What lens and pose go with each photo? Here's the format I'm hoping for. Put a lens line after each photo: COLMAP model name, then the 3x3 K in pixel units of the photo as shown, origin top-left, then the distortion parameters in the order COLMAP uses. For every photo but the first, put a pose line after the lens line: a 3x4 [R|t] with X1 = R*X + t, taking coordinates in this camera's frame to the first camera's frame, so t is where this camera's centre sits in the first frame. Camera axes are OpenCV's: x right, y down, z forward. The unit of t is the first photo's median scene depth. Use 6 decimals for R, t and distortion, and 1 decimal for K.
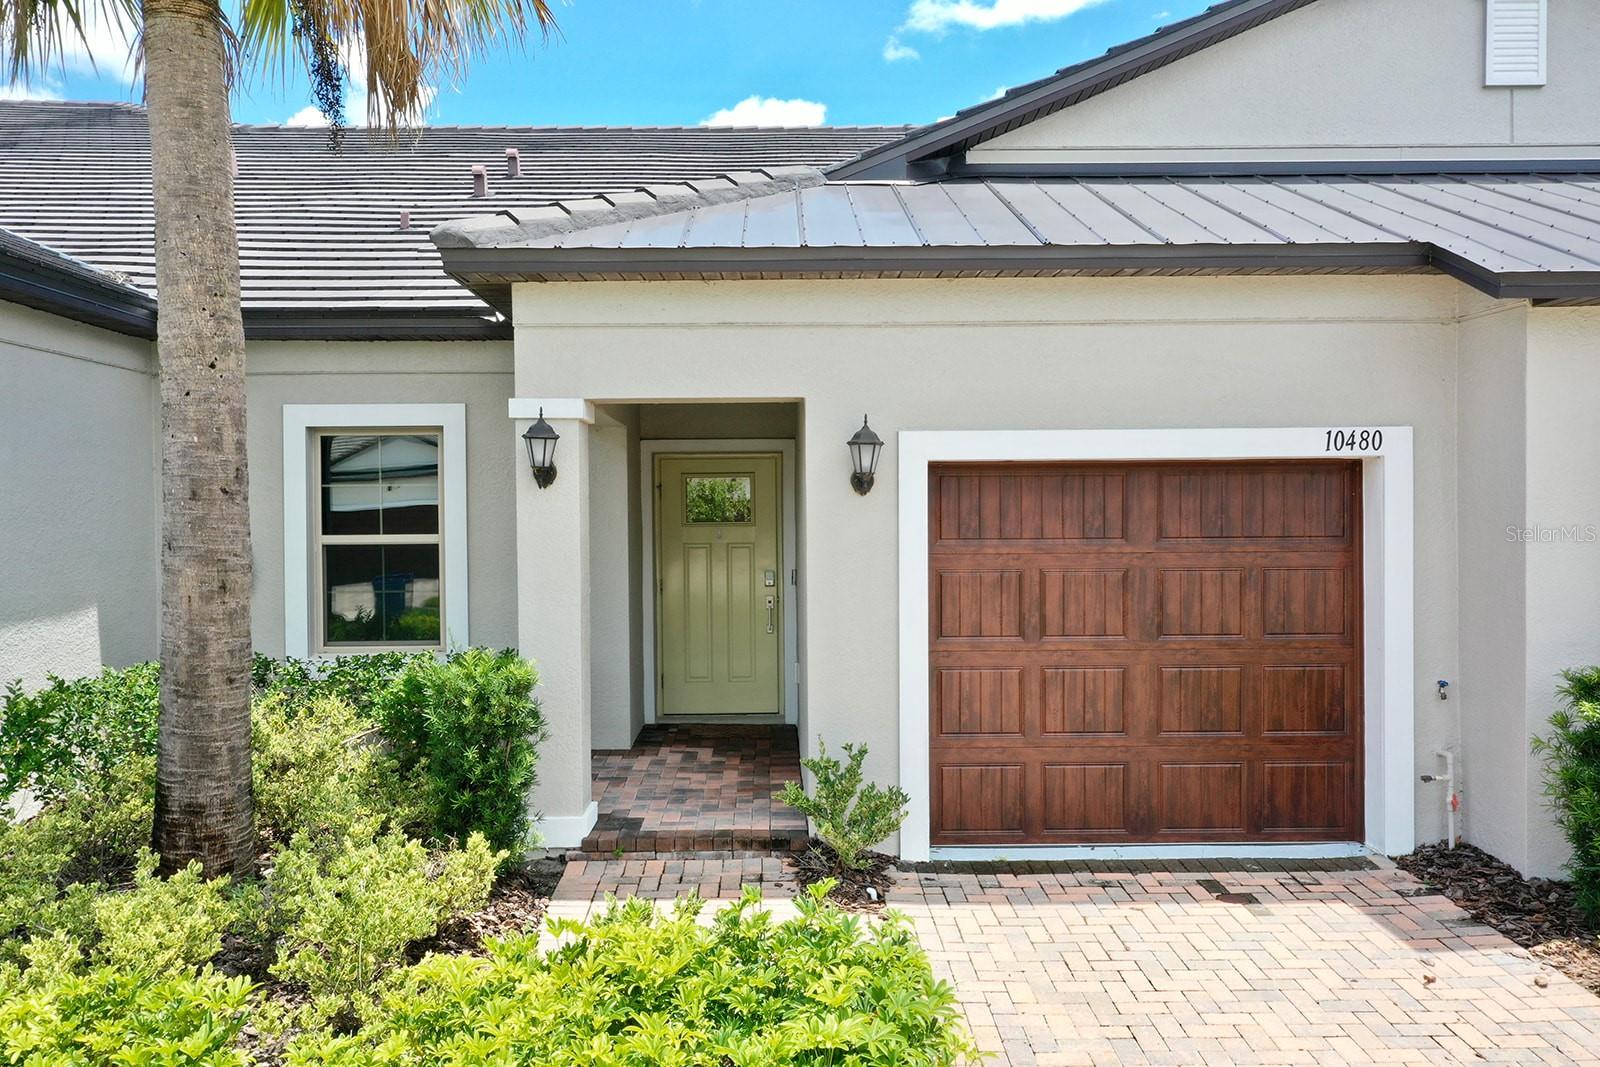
lens RADIAL K [[1232.4, 0, 800.0], [0, 1232.4, 533.5], [0, 0, 1]] dist [0.013713, 0.006365]
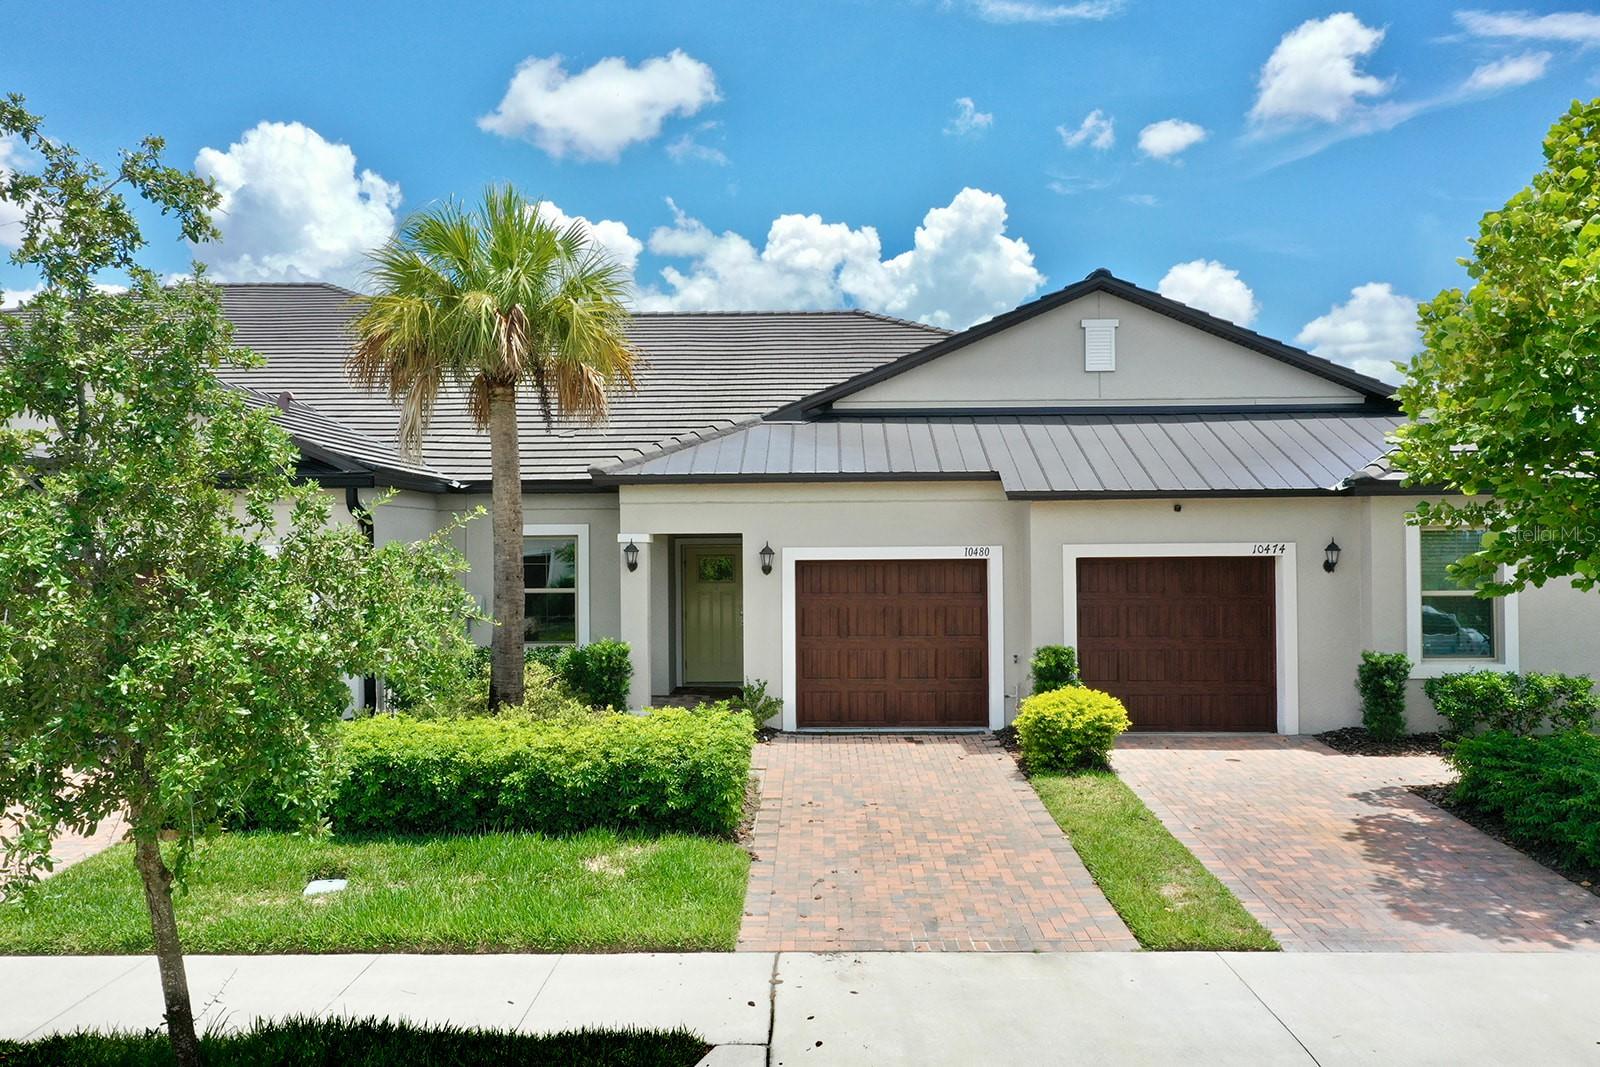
lens RADIAL K [[1218.2, 0, 800.0], [0, 1218.2, 533.5], [0, 0, 1]] dist [0.054767, 0.002199]
pose [[0.999416, 0.000903, -0.034153, 0.189496], [-0.001906, 0.999567, -0.029360, -0.040619], [0.034112, 0.029408, 0.998985, -1.295636]]
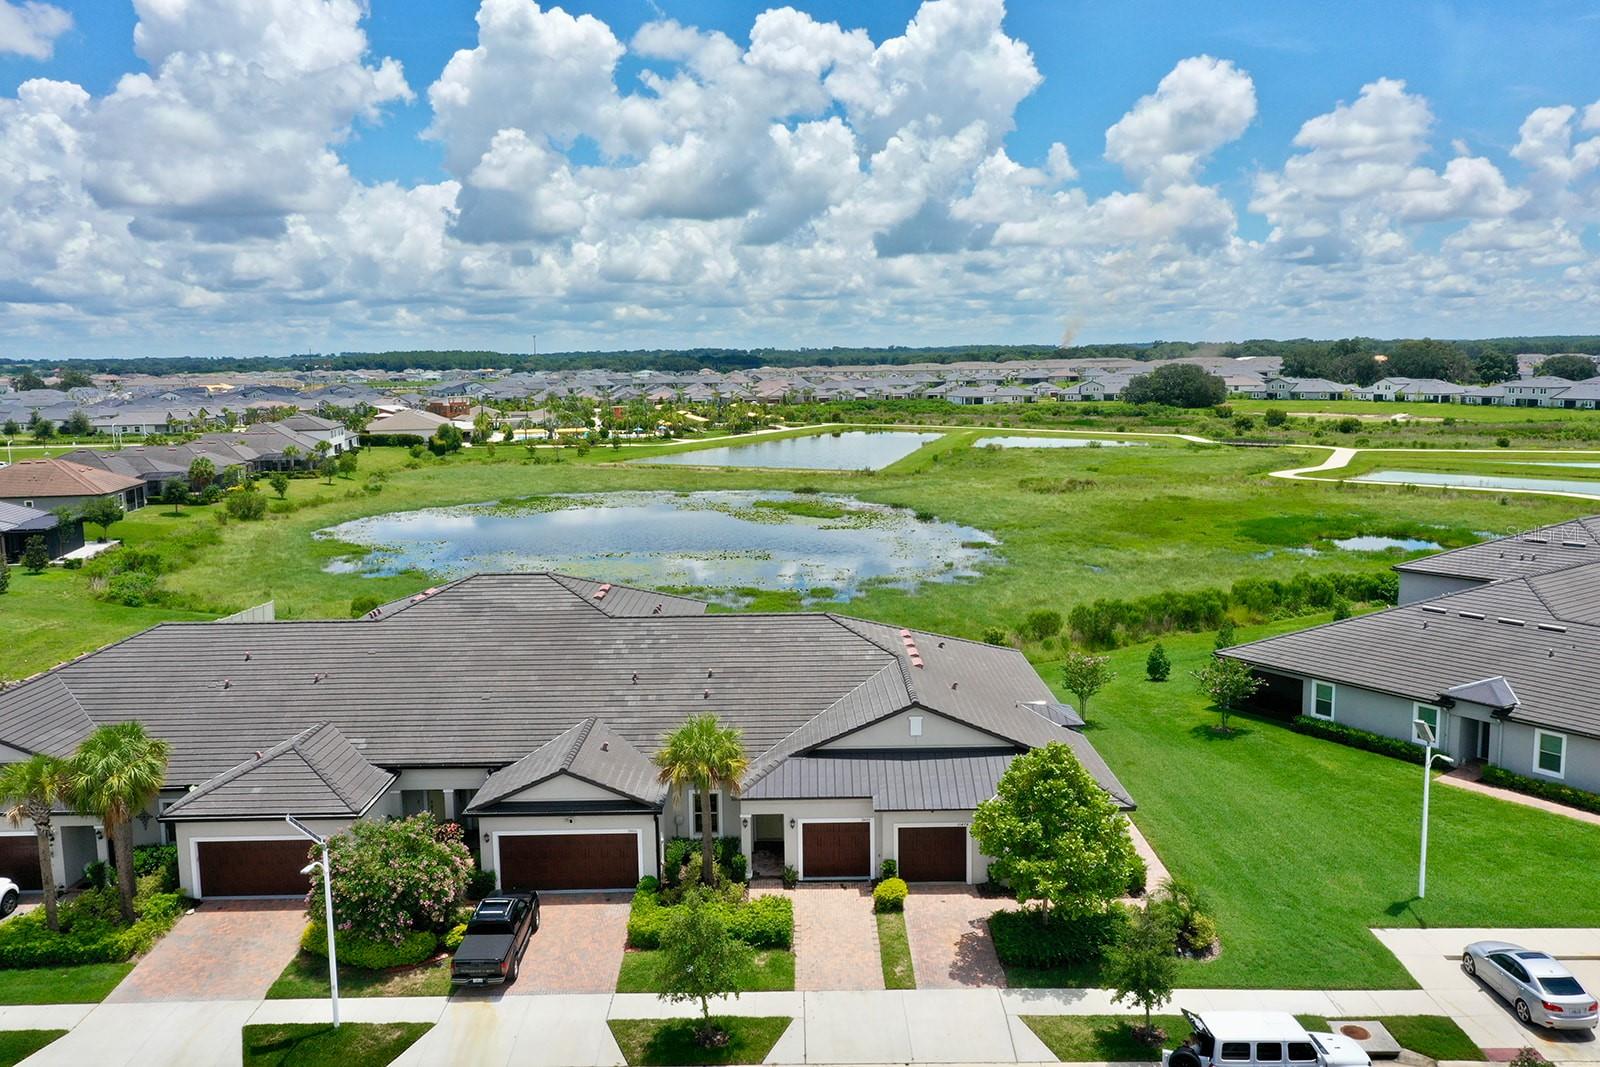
lens RADIAL K [[1232.4, 0, 800.0], [0, 1232.4, 533.5], [0, 0, 1]] dist [0.013713, 0.006365]
pose [[0.999581, -0.008153, -0.027760, 0.282931], [0.011182, 0.993780, 0.110802, -2.306339], [0.026684, -0.111066, 0.993455, -5.342965]]
